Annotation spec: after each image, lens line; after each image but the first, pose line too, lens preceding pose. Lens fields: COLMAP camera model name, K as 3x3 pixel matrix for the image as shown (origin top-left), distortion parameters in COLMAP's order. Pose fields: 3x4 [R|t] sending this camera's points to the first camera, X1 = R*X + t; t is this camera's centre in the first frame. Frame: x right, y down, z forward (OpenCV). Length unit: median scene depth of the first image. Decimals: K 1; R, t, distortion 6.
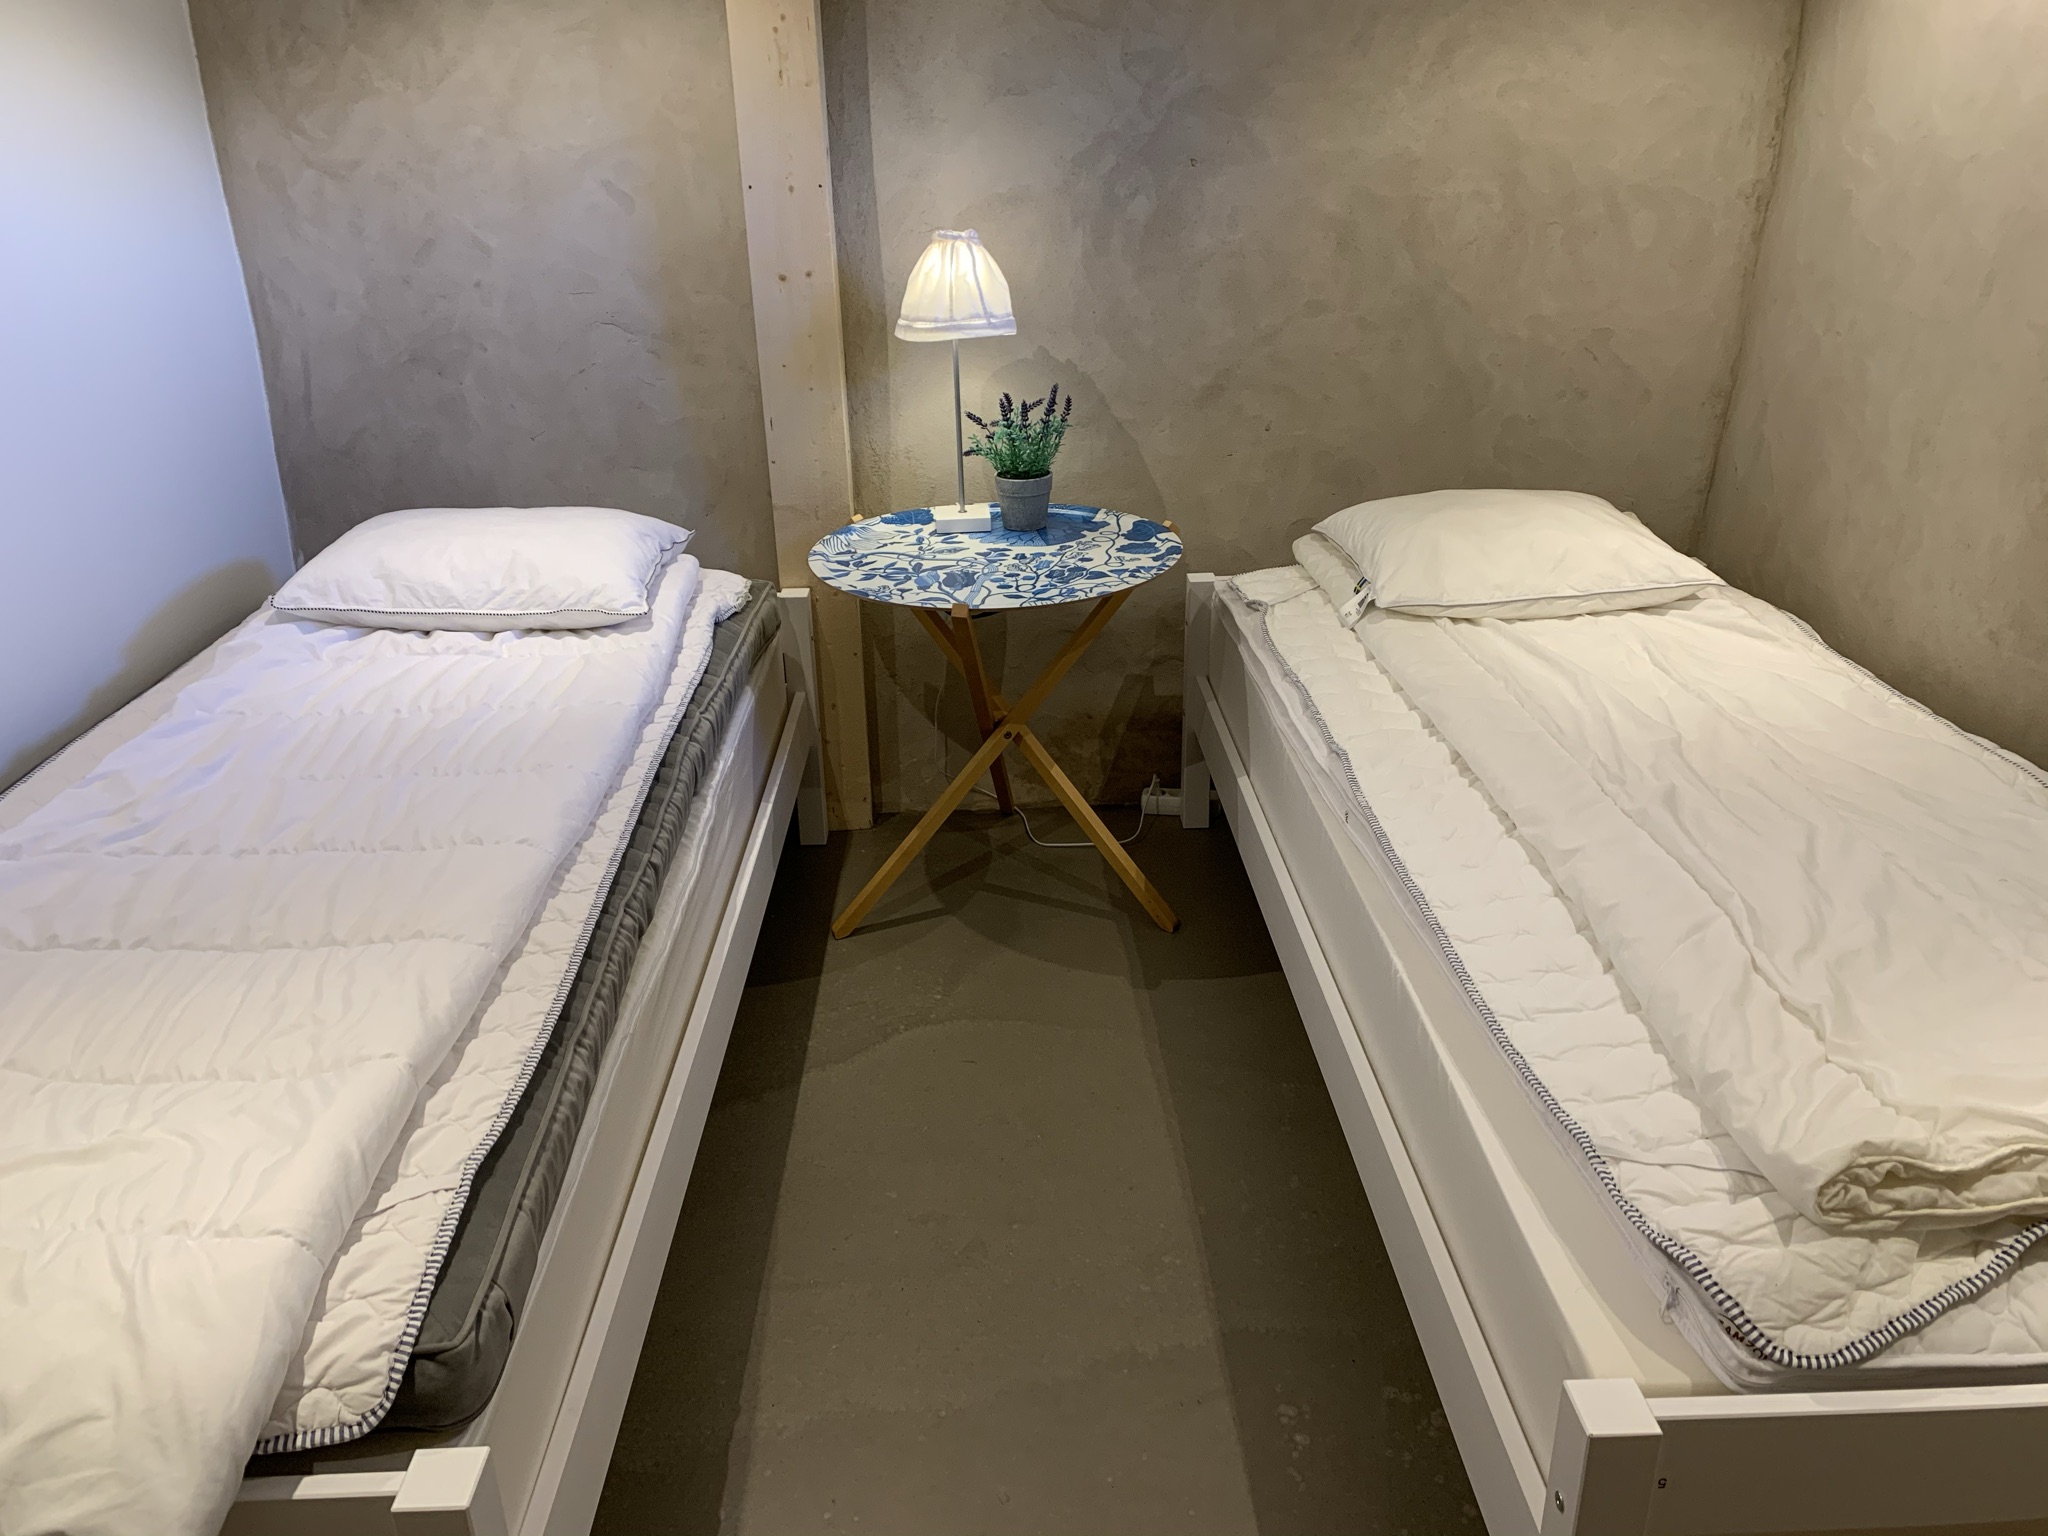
lens RADIAL K [[1558.7, 0, 1091.9], [0, 1558.7, 840.7], [0, 0, 1]] dist [0.174010, -0.338955]
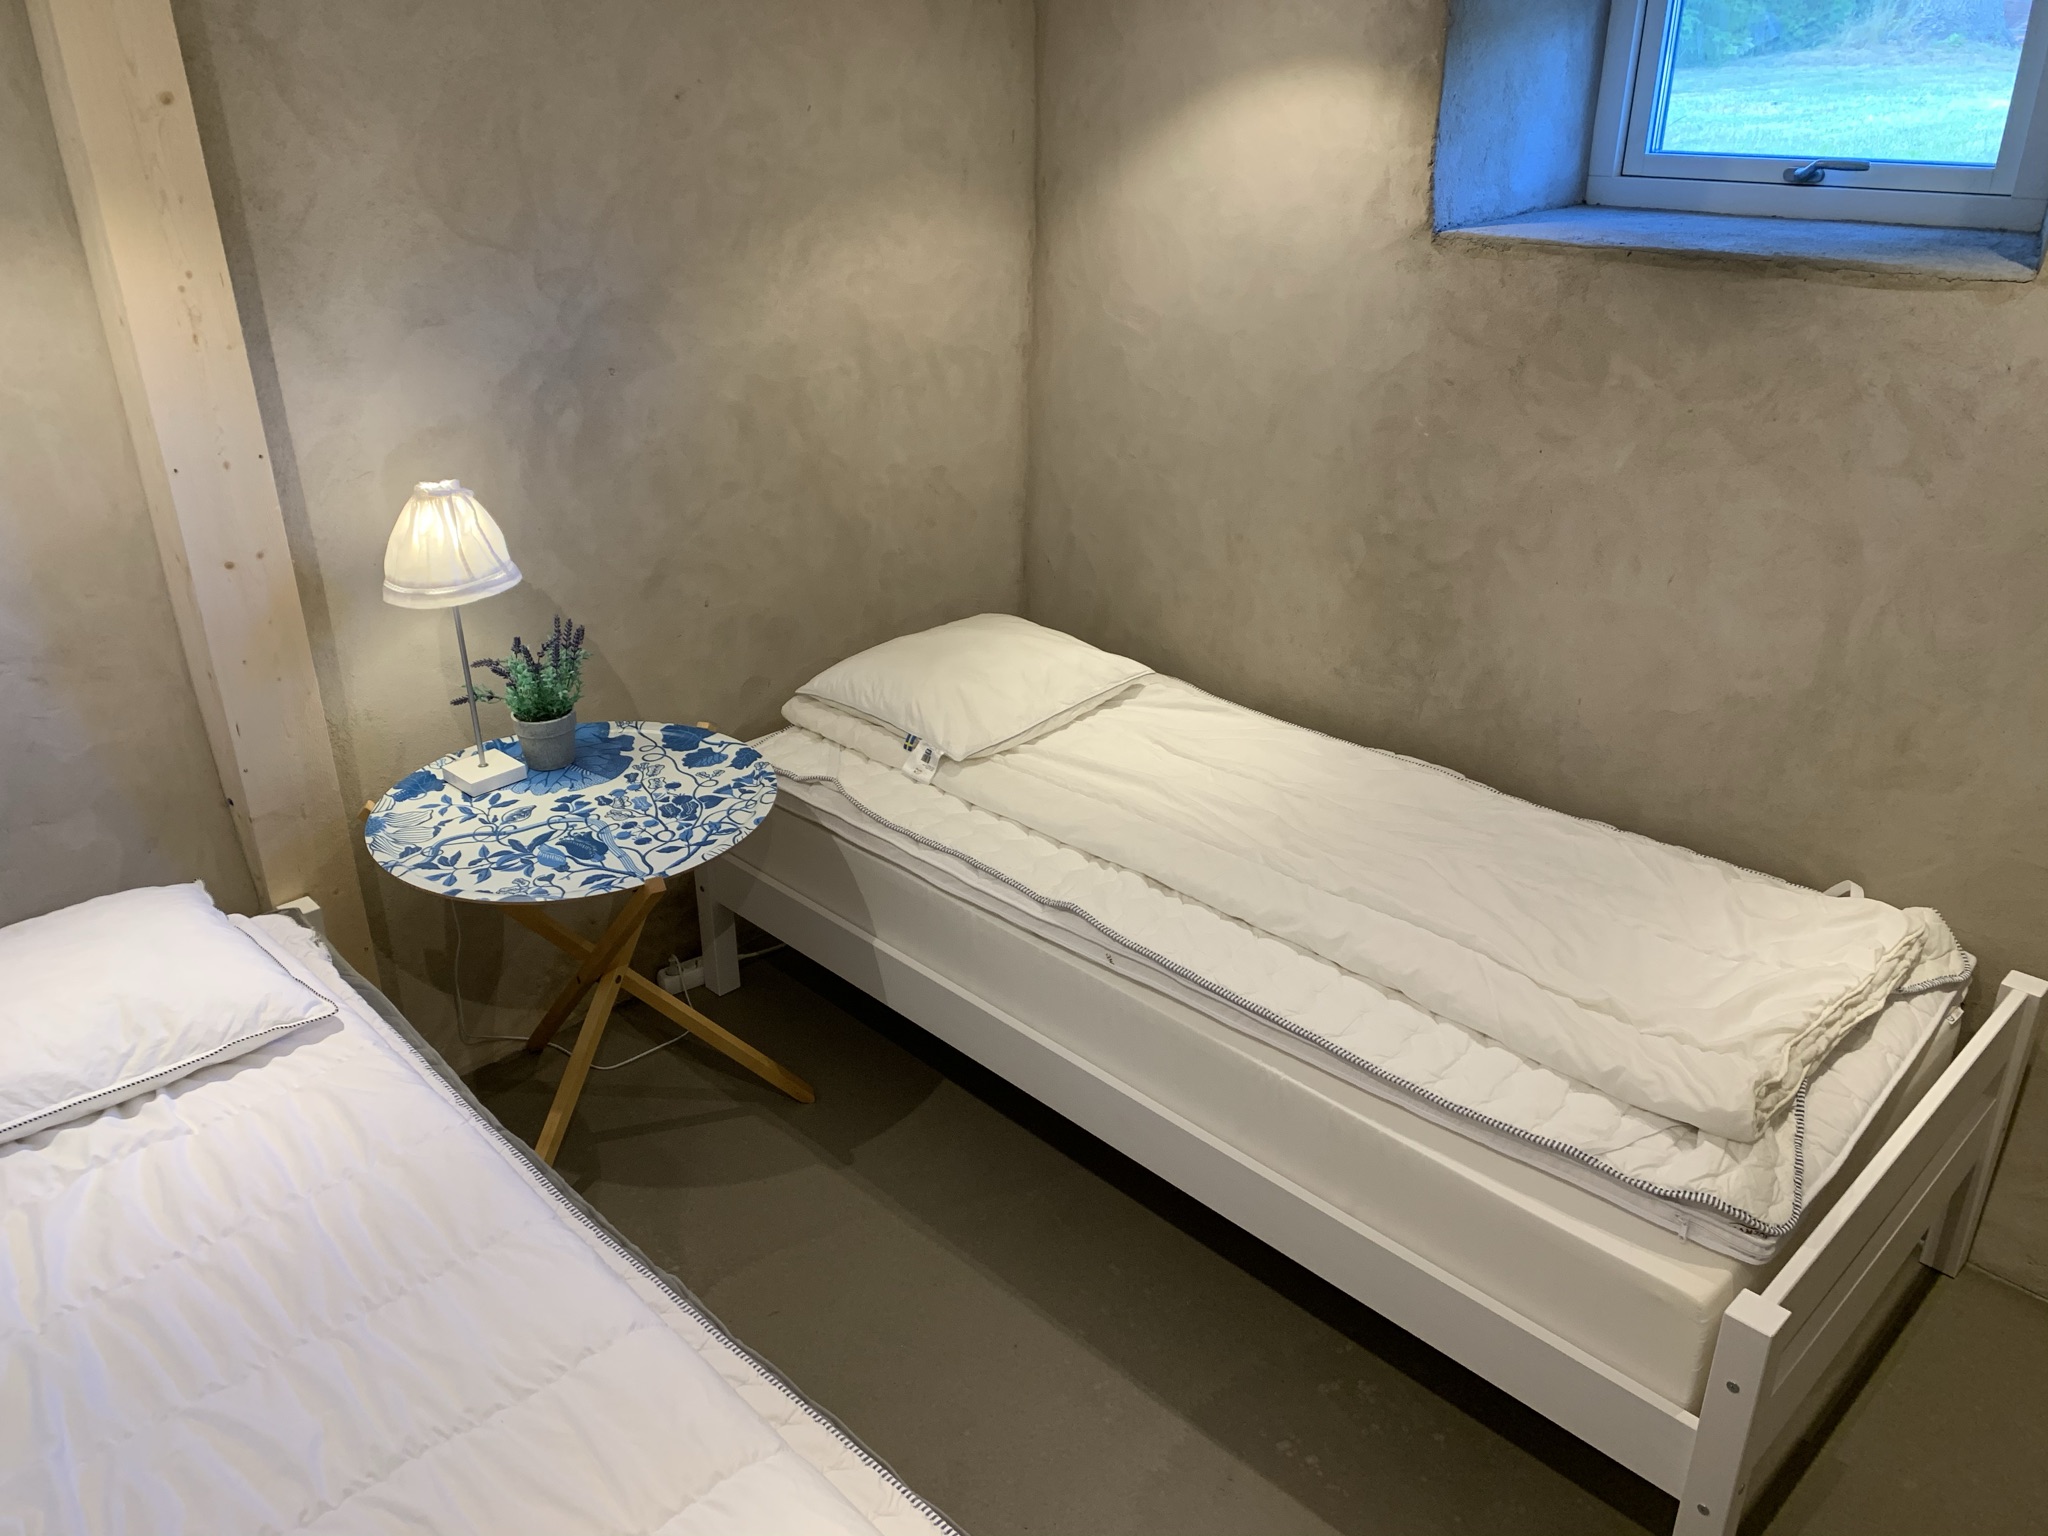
lens RADIAL K [[1569.2, 0, 1024.9], [0, 1569.2, 813.2], [0, 0, 1]] dist [0.085259, -0.141983]
pose [[0.727546, -0.288617, 0.622397, -0.452978], [0.273943, 0.953958, 0.122144, -0.218704], [-0.628993, 0.081636, 0.773113, 0.099388]]
